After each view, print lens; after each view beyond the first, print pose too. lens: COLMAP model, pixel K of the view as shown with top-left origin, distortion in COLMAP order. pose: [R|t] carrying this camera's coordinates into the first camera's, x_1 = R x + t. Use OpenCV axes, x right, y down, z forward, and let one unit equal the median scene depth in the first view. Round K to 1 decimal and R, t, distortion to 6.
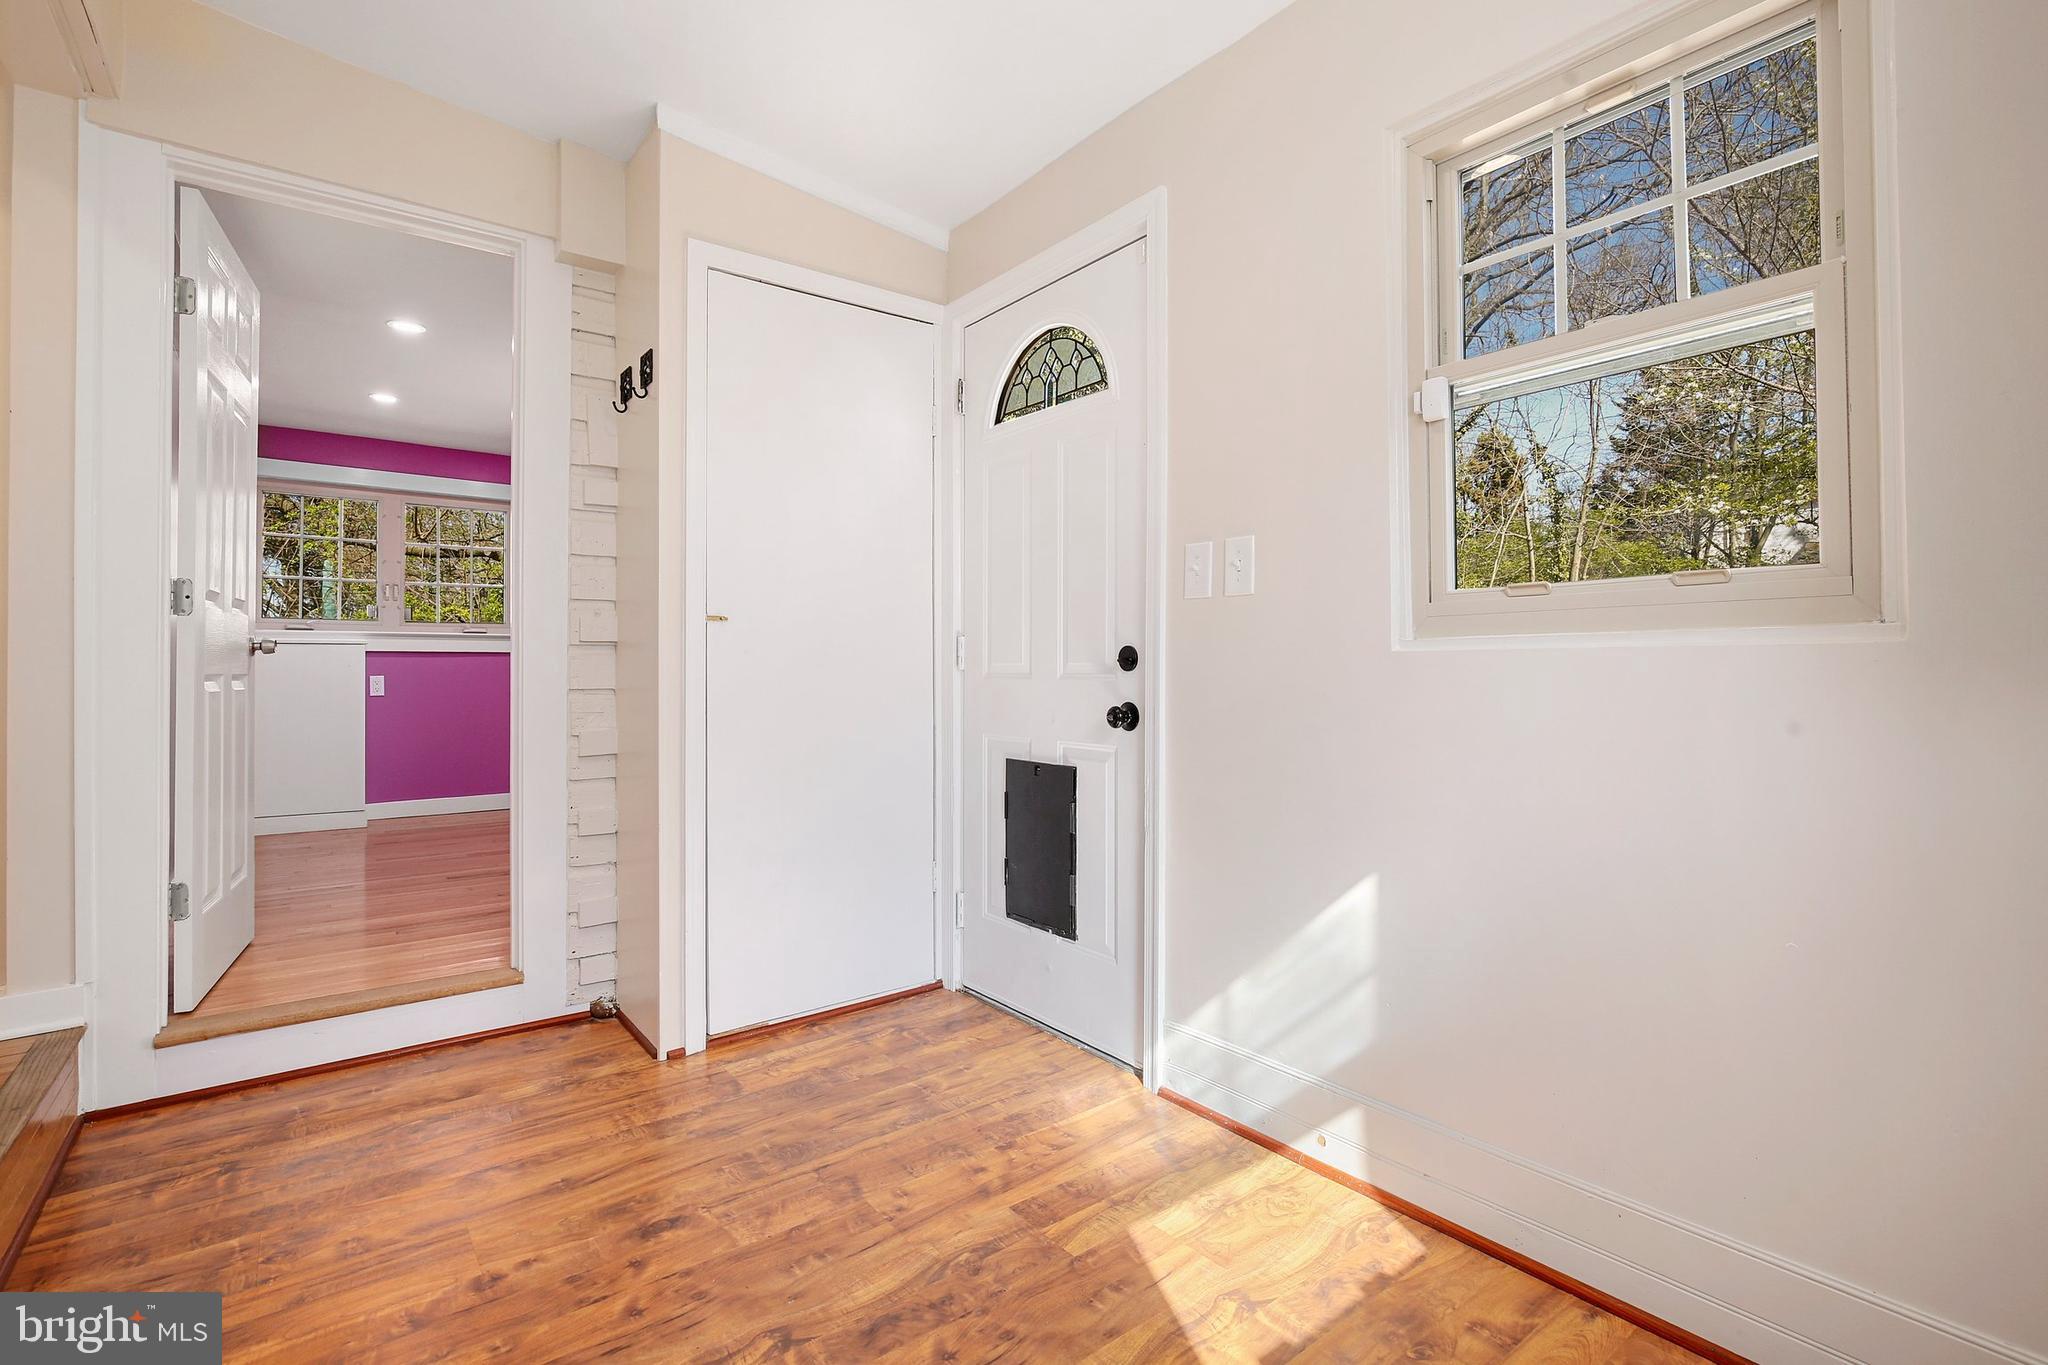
lens RADIAL K [[957.5, 0, 1016.2], [0, 957.5, 661.7], [0, 0, 1]] dist [-0.024198, 0.003707]
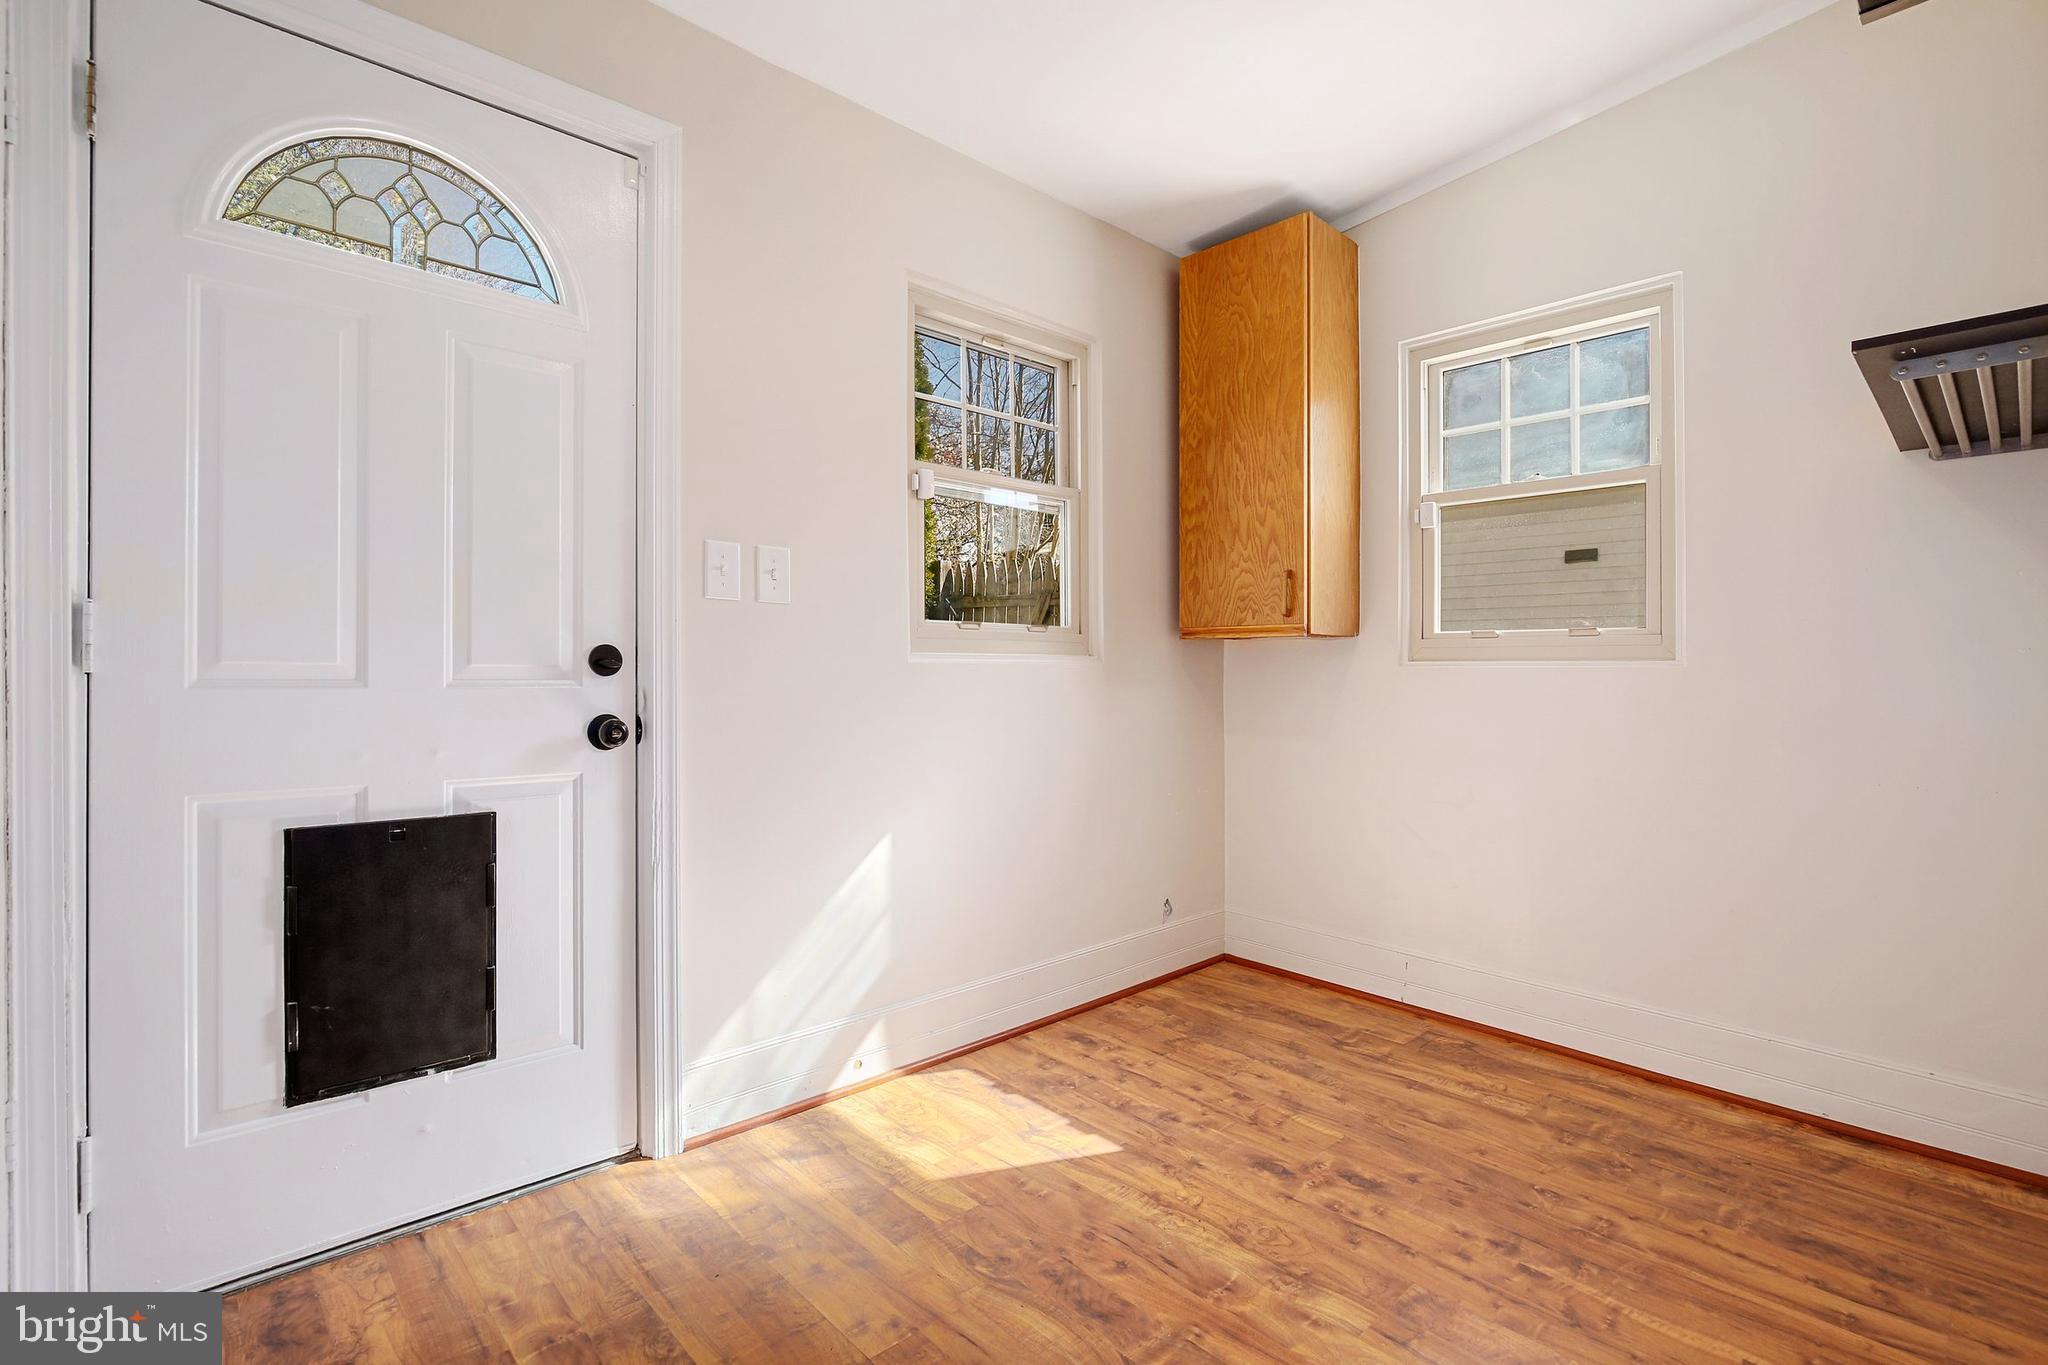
lens RADIAL K [[957.5, 0, 1004.4], [0, 957.5, 675.5], [0, 0, 1]] dist [-0.024198, 0.003707]
pose [[-0.098238, 0.001173, 0.995162, -0.912206], [-0.011456, 0.999932, -0.002309, 0.008929], [-0.995097, -0.011627, -0.098218, 0.945628]]
